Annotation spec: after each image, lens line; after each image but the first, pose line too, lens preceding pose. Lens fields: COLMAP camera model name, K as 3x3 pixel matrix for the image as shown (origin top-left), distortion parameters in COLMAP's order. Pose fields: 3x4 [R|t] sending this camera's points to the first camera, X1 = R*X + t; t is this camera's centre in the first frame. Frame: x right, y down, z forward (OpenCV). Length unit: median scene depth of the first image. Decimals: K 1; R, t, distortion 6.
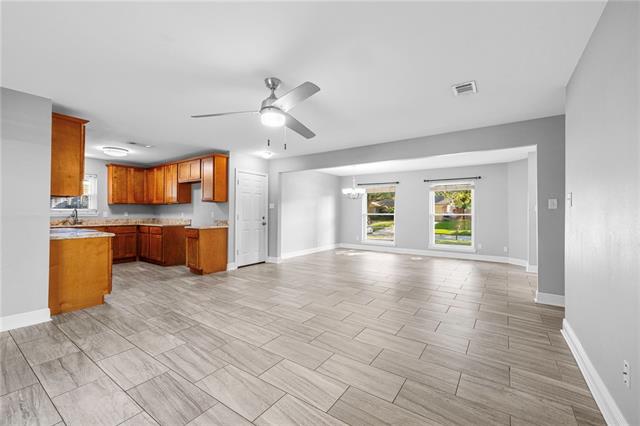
lens RADIAL K [[270.9, 0, 337.6], [0, 270.9, 211.1], [0, 0, 1]] dist [0.000119, -0.000805]
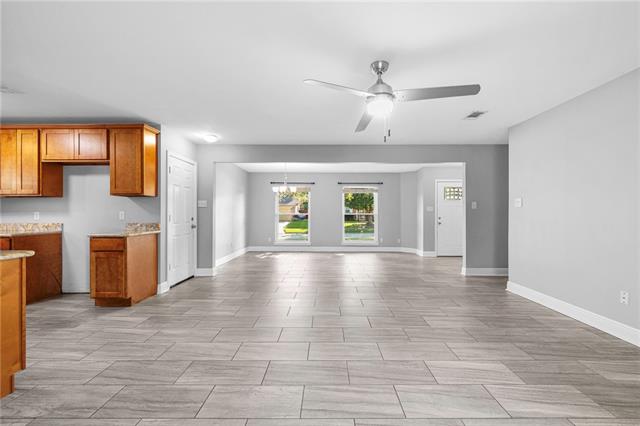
lens RADIAL K [[270.9, 0, 323.6], [0, 270.9, 214.4], [0, 0, 1]] dist [0.000119, -0.000805]
pose [[0.825122, -0.004689, 0.564934, -0.438653], [-0.000529, 0.999959, 0.009073, 0.005093], [-0.564954, -0.007785, 0.825086, 0.171717]]
